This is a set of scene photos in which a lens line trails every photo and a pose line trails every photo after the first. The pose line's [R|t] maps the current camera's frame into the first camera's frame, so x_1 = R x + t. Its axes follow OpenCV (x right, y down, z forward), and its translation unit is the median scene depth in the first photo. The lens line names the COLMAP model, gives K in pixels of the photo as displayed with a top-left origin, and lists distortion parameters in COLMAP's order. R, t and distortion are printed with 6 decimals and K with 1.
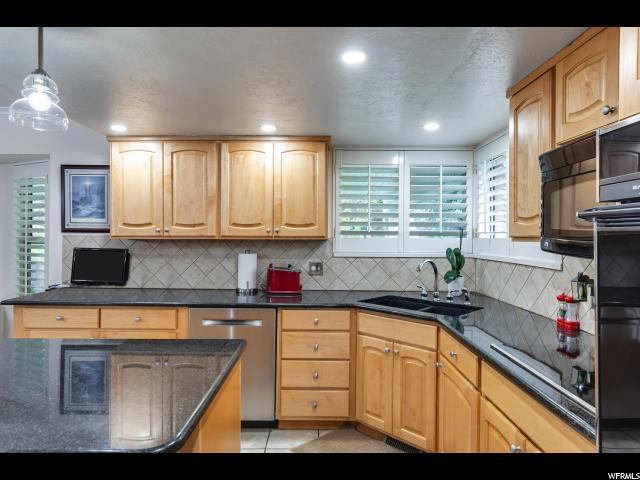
lens RADIAL K [[396.2, 0, 320.0], [0, 396.2, 240.0], [0, 0, 1]] dist [-0.003257, -0.001739]
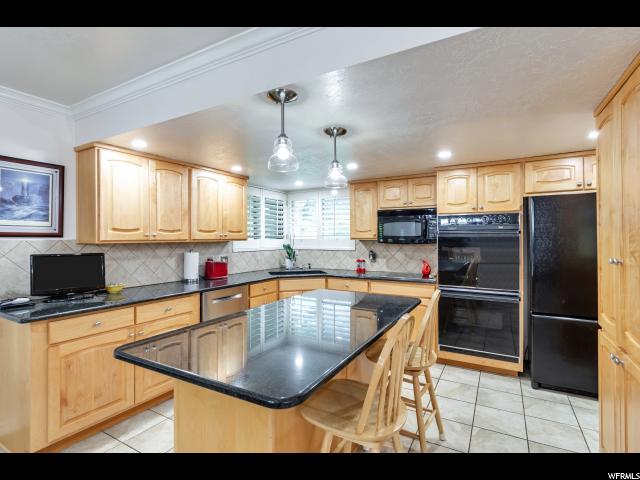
lens RADIAL K [[320.0, 0, 321.4], [0, 320.0, 238.5], [0, 0, 1]] dist [0.000501, -0.000444]
pose [[0.492197, -0.008265, 0.870444, -0.922623], [0.017200, 0.999852, -0.000233, -0.004697], [-0.870314, 0.015086, 0.492267, 0.094603]]
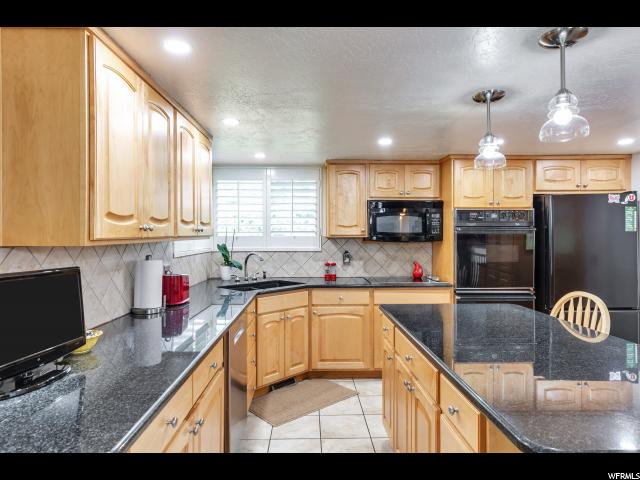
lens RADIAL K [[396.2, 0, 320.0], [0, 396.2, 240.0], [0, 0, 1]] dist [-0.003257, -0.001739]
pose [[-0.030031, -0.018733, 0.999373, -0.954672], [0.013798, 0.999721, 0.019154, -0.013580], [-0.999454, 0.014365, -0.029764, 0.718872]]
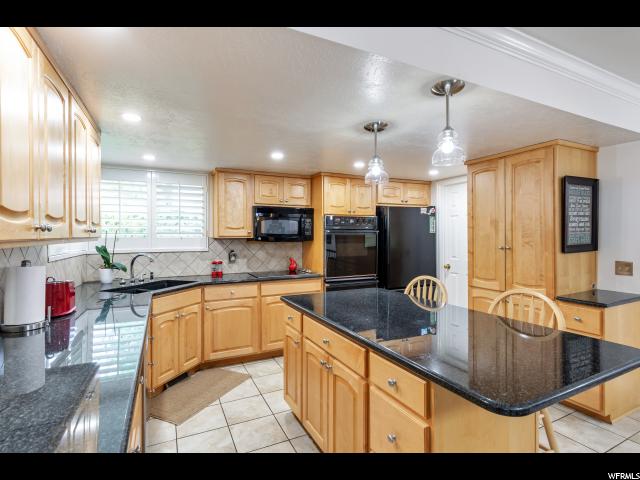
lens RADIAL K [[320.0, 0, 321.4], [0, 320.0, 238.5], [0, 0, 1]] dist [0.000501, -0.000444]
pose [[-0.443367, -0.011730, 0.896263, -0.860821], [0.013110, 0.999723, 0.019570, -0.013780], [-0.896244, 0.020427, -0.443091, 0.825861]]
